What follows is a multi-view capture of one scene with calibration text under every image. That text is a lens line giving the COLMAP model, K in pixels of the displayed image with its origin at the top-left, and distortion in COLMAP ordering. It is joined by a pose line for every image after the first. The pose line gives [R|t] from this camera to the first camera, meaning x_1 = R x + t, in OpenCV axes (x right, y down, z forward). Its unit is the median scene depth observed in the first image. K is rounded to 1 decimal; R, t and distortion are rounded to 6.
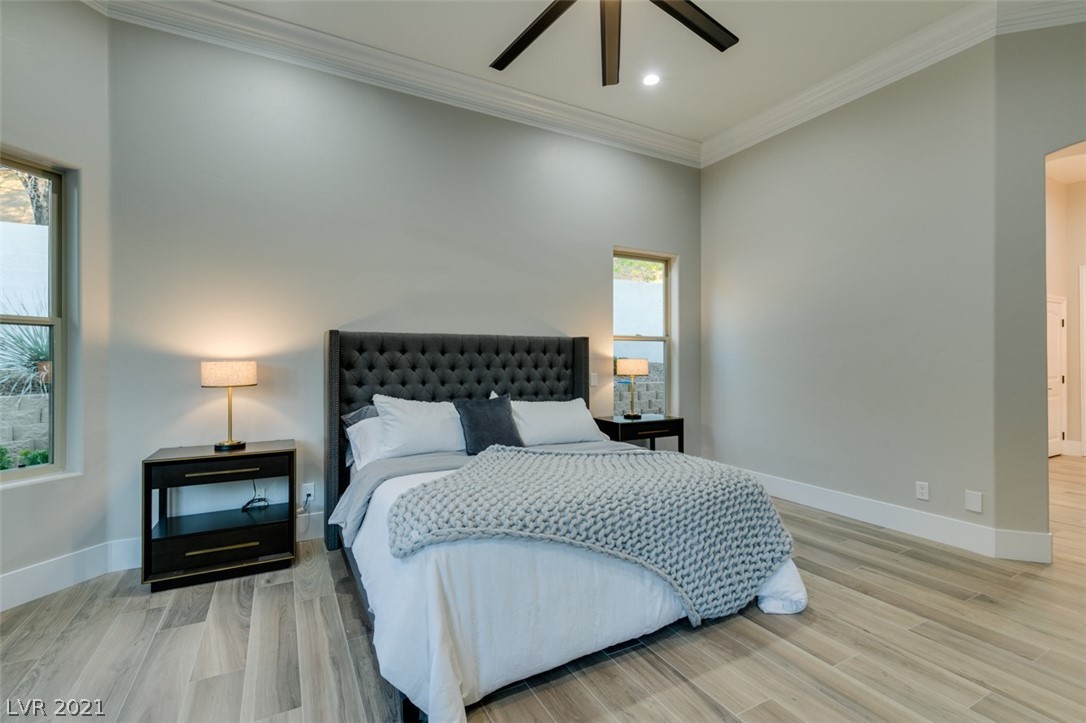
lens RADIAL K [[465.0, 0, 539.5], [0, 465.0, 412.5], [0, 0, 1]] dist [-0.010878, -0.000176]
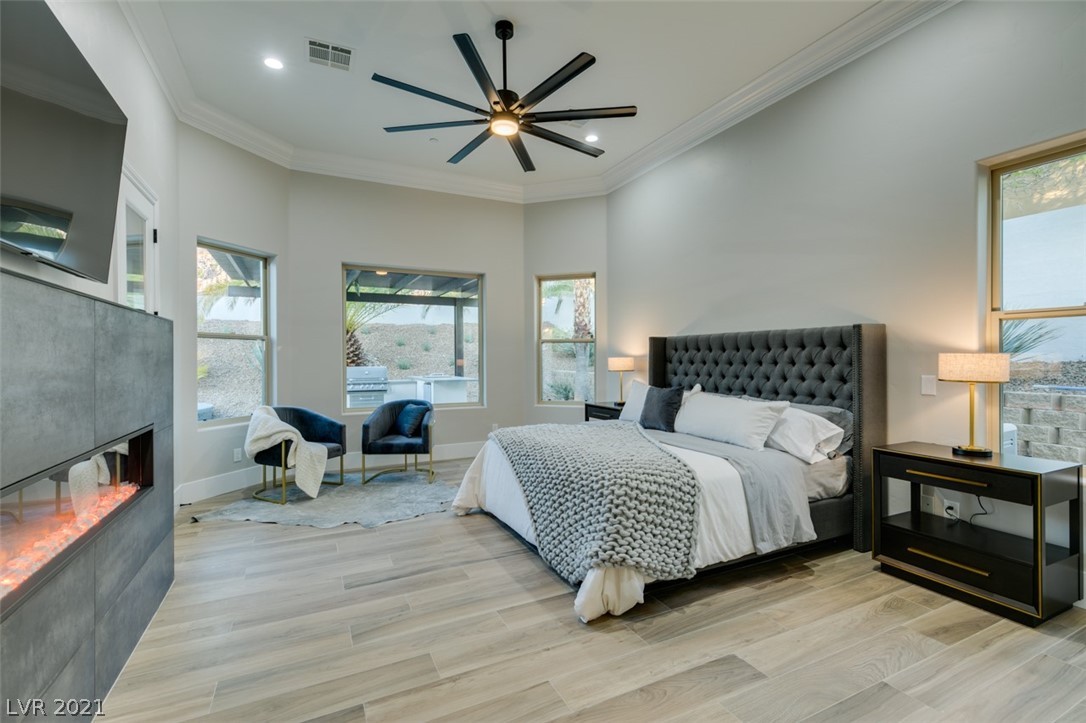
lens RADIAL K [[490.9, 0, 540.3], [0, 490.9, 357.2], [0, 0, 1]] dist [0.009361, 0.000066]
pose [[-0.018895, -0.001881, -0.999820, 0.889447], [-0.109237, 0.994016, 0.000194, -0.053738], [0.993836, 0.109221, -0.018988, 0.496389]]
